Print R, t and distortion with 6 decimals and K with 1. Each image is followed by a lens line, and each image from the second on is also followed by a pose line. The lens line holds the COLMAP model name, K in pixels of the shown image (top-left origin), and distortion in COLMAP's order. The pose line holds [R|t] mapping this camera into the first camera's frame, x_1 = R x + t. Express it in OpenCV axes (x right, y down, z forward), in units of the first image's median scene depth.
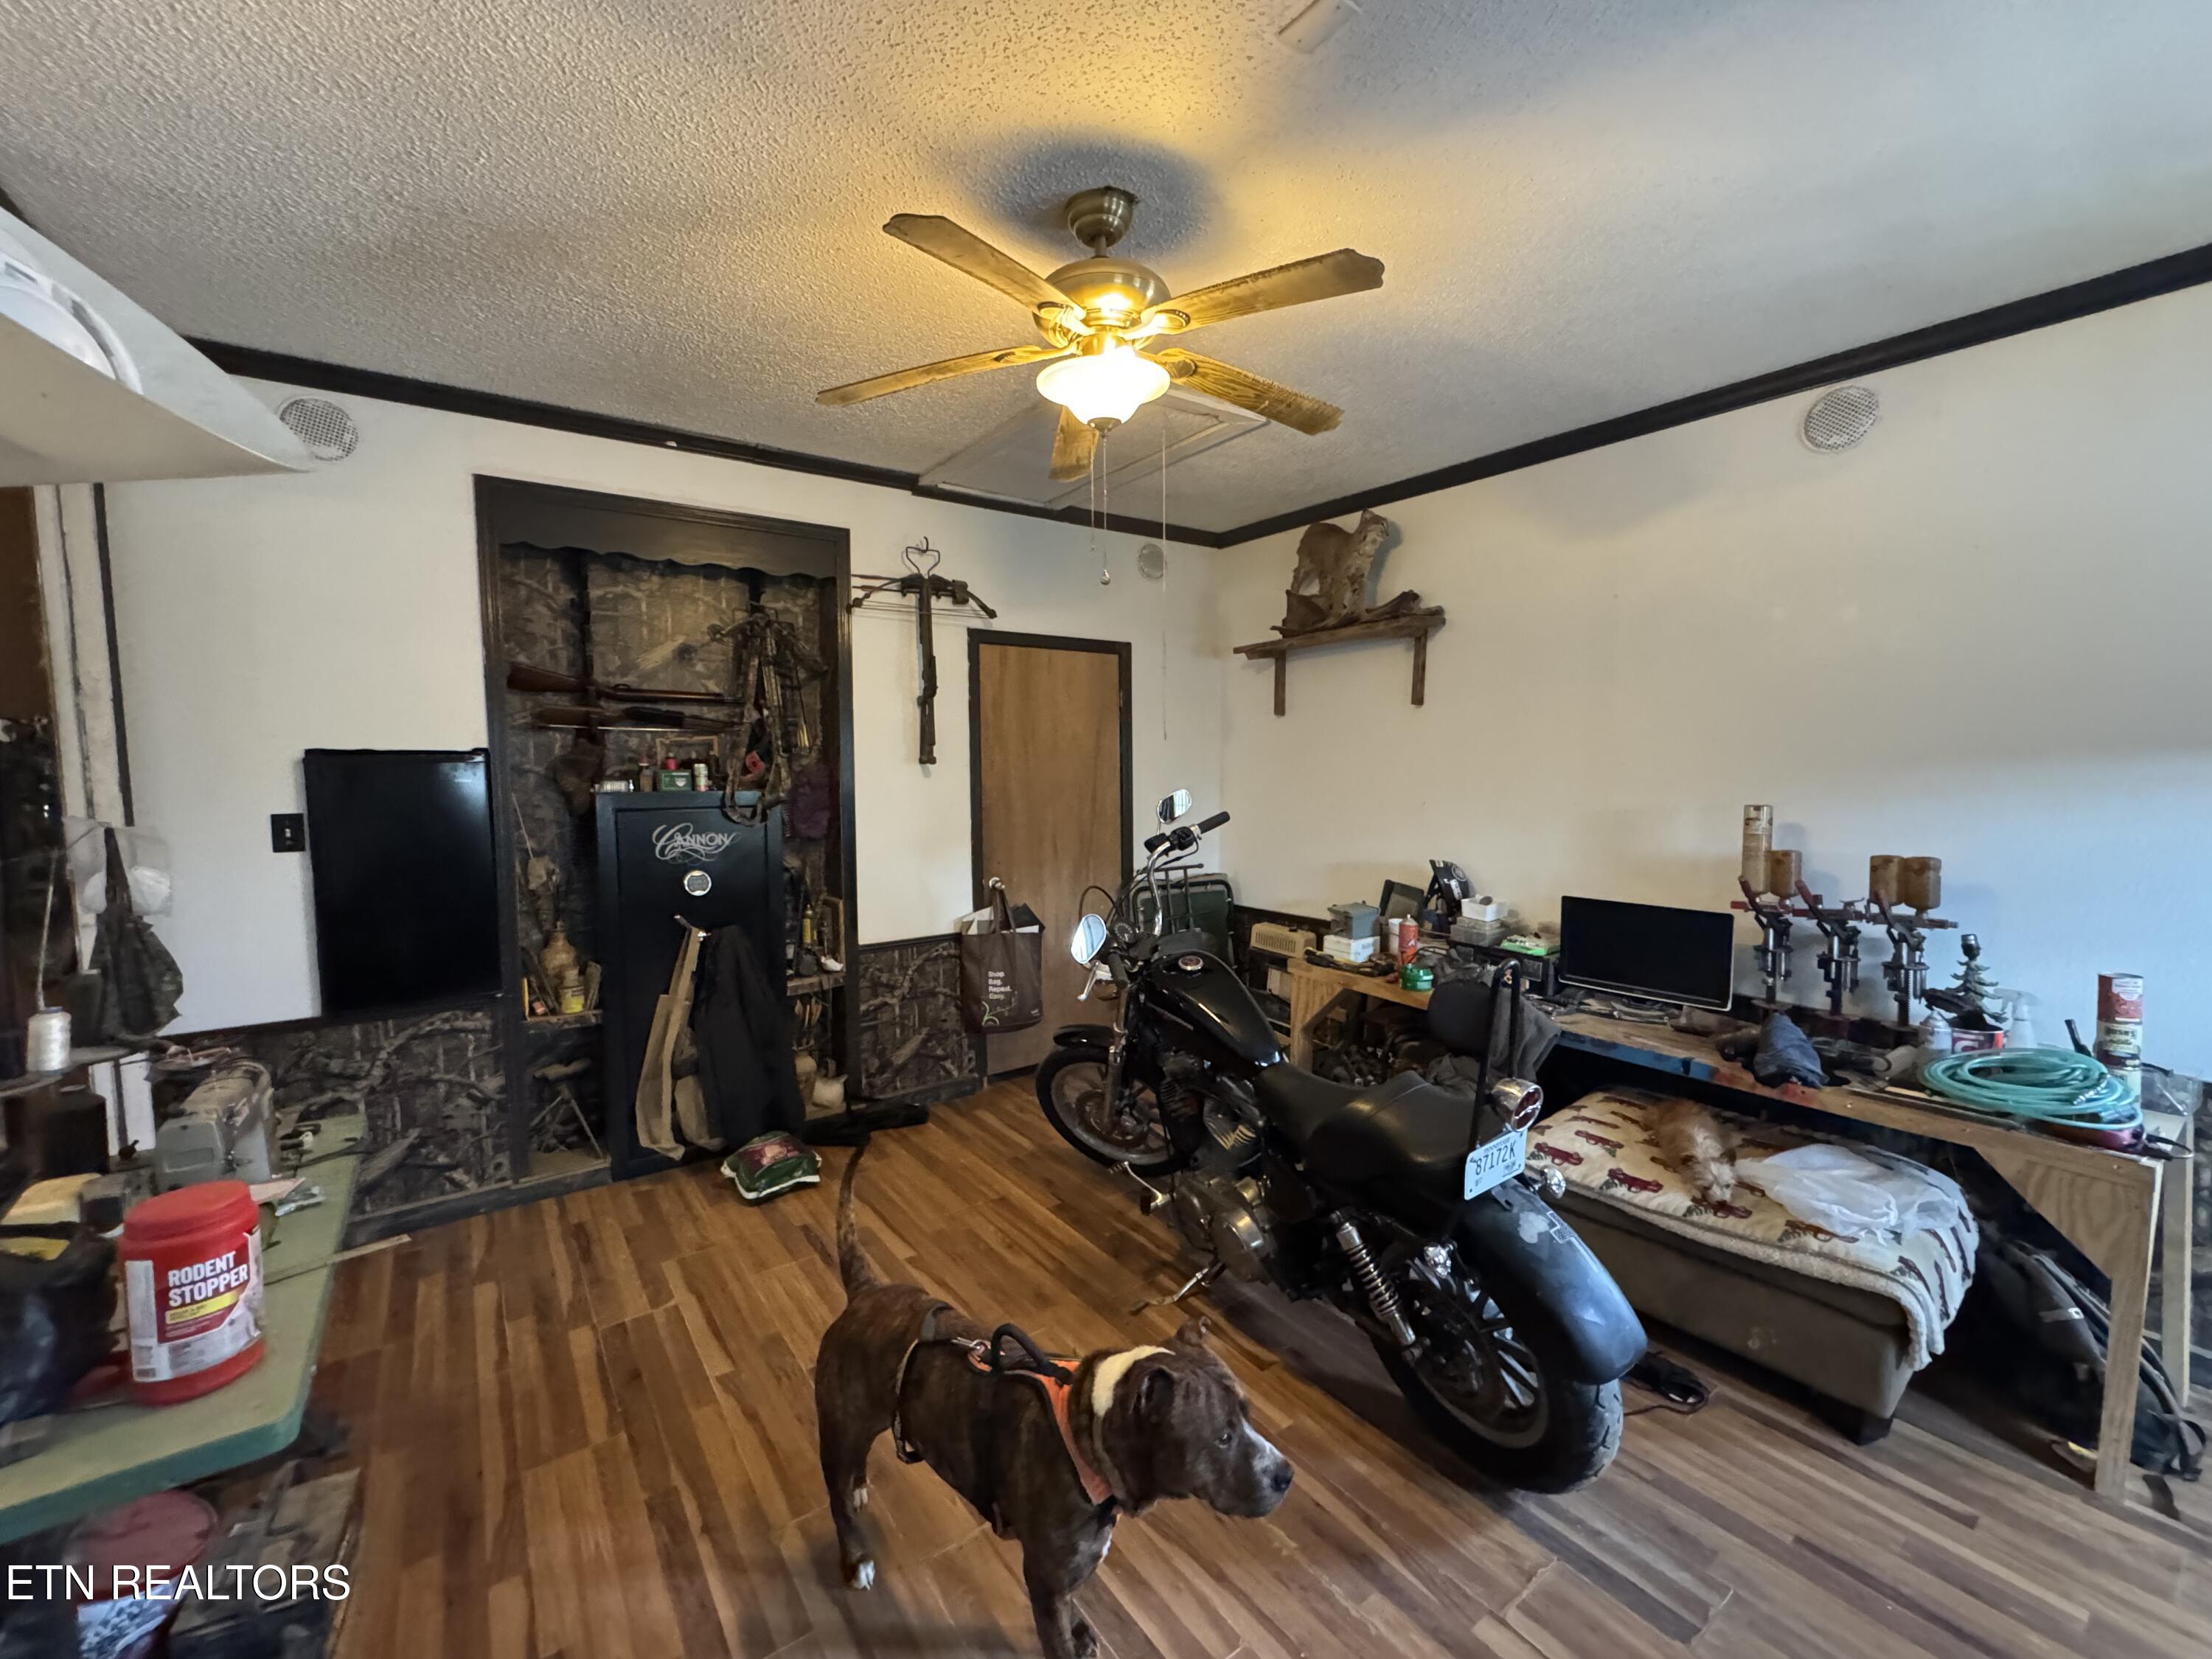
lens RADIAL K [[898.3, 0, 1115.9], [0, 898.3, 836.9], [0, 0, 1]] dist [-0.005476, -0.000213]
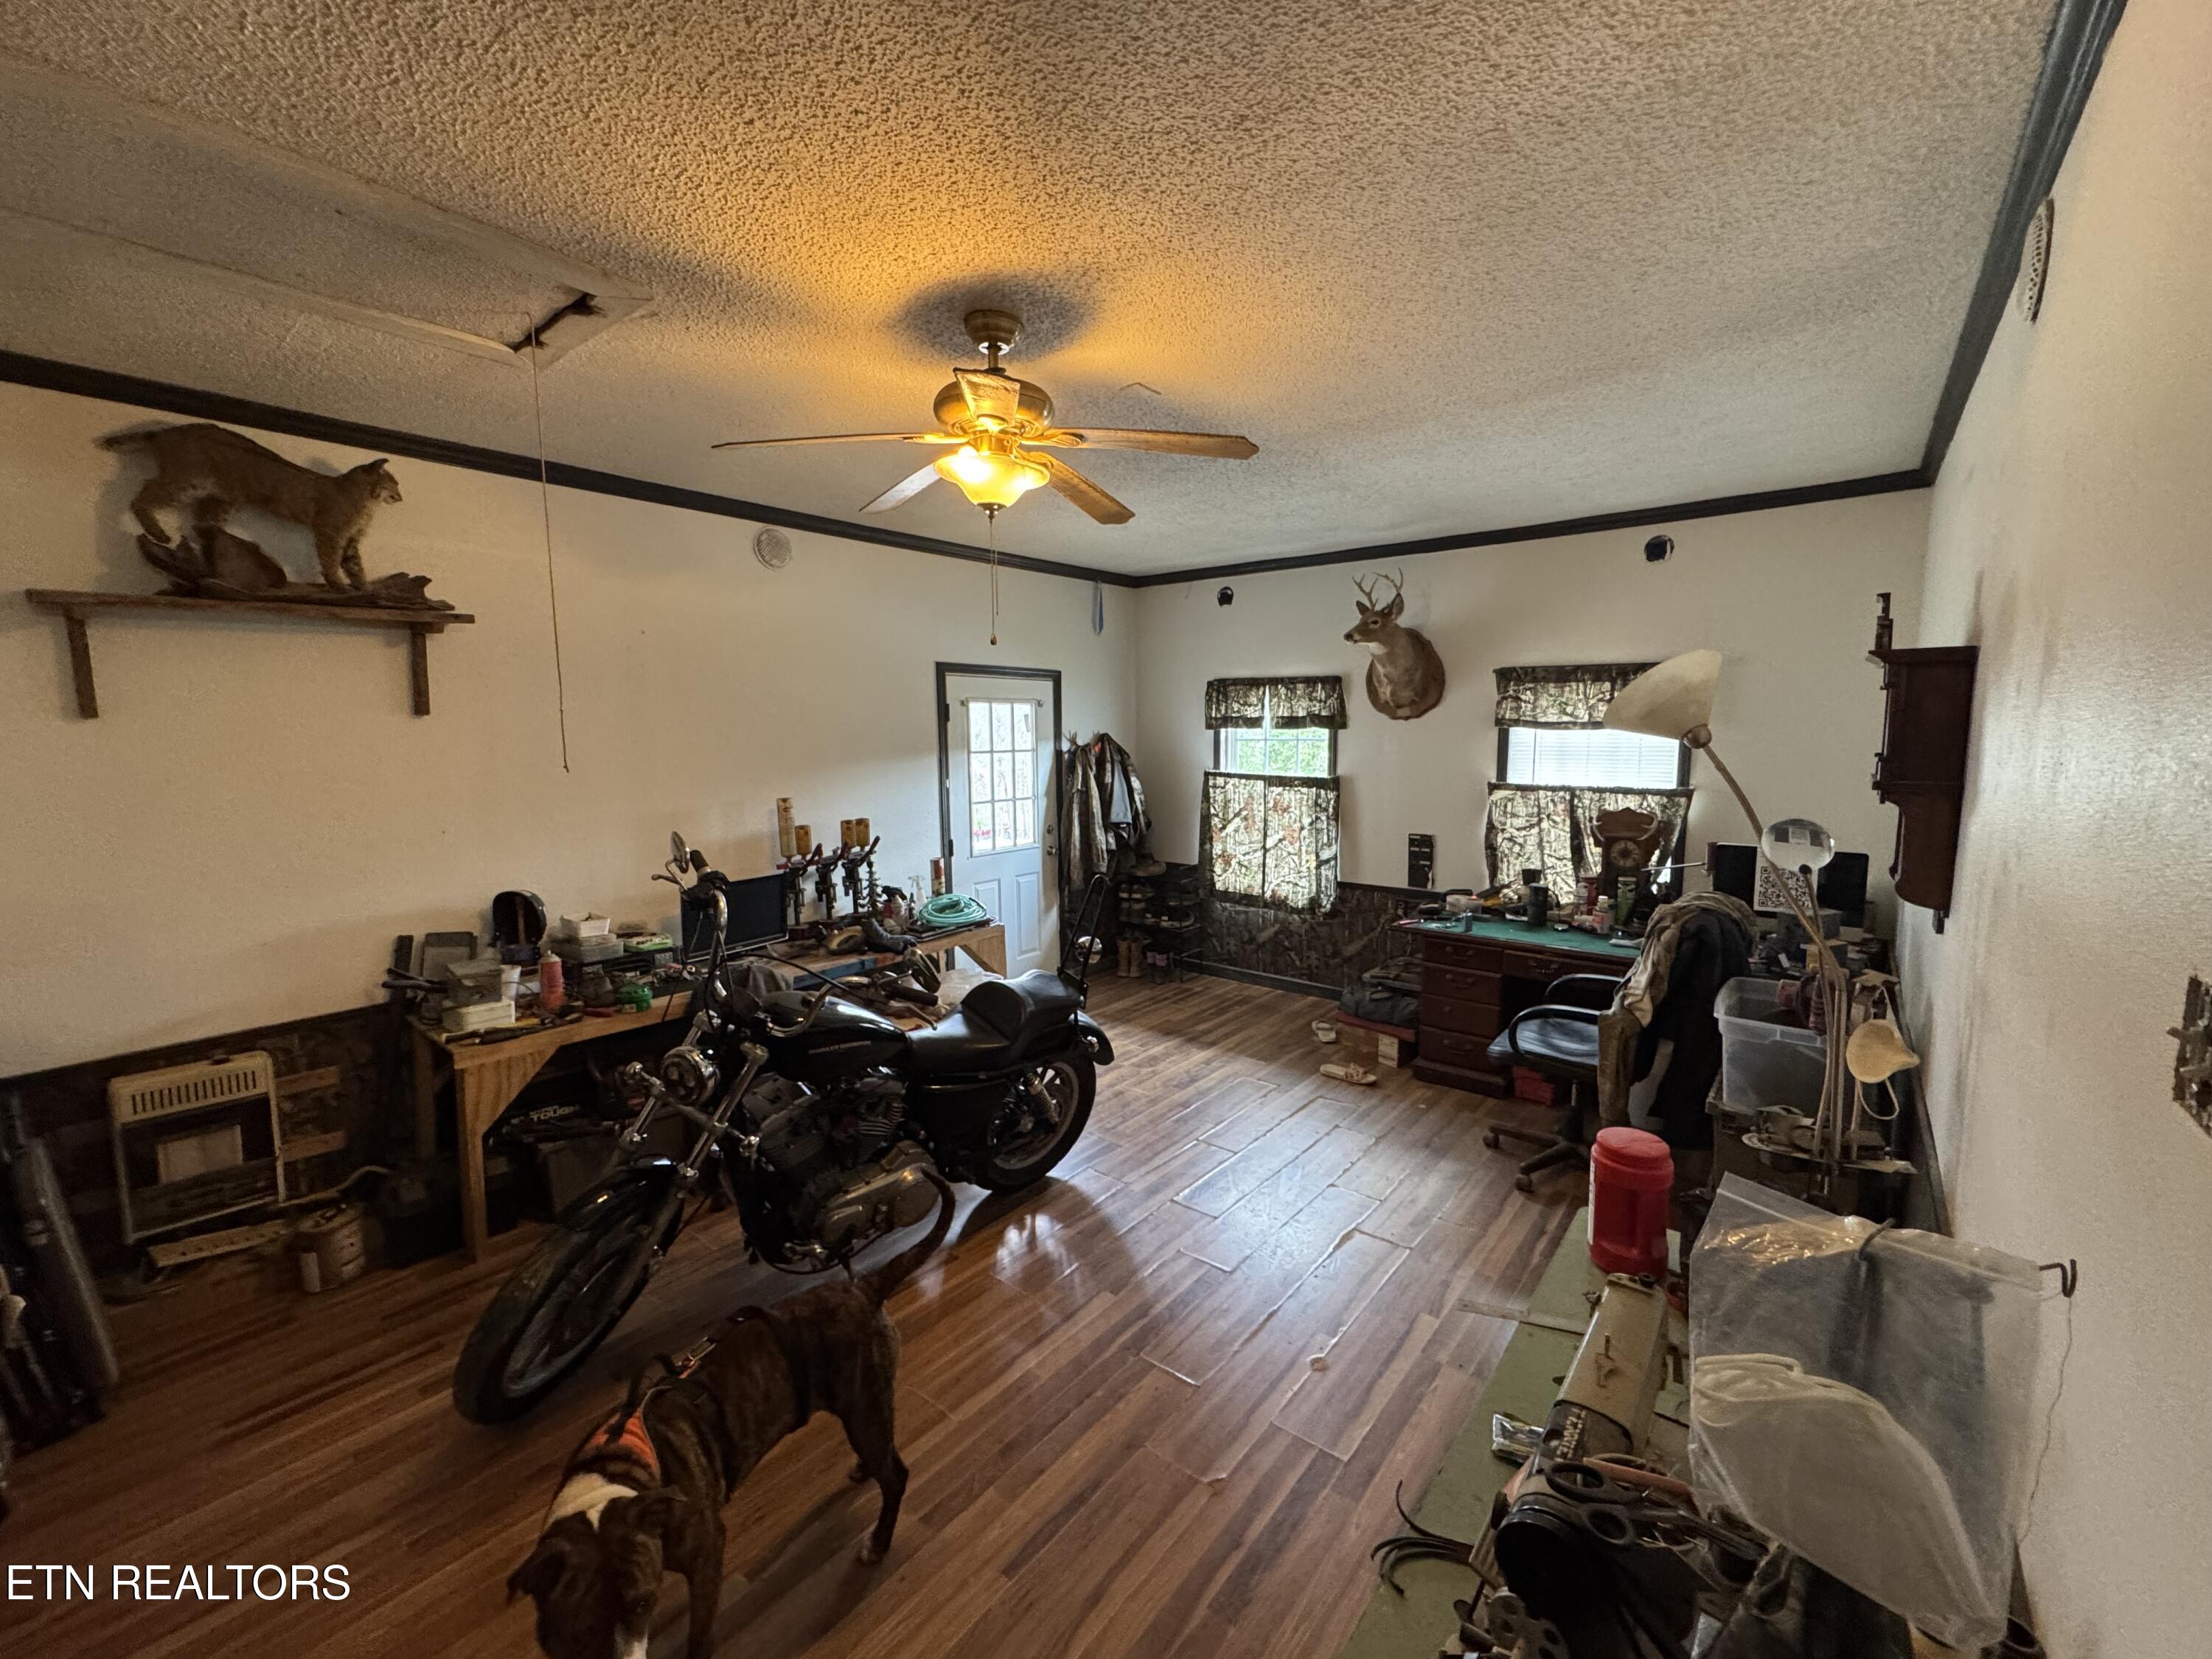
lens RADIAL K [[898.3, 0, 1115.9], [0, 898.3, 836.9], [0, 0, 1]] dist [-0.005476, -0.000213]
pose [[-0.244899, -0.102402, 0.964126, -0.631633], [0.101150, 0.986282, 0.130449, -0.080412], [-0.964258, 0.129468, -0.231182, 0.595126]]
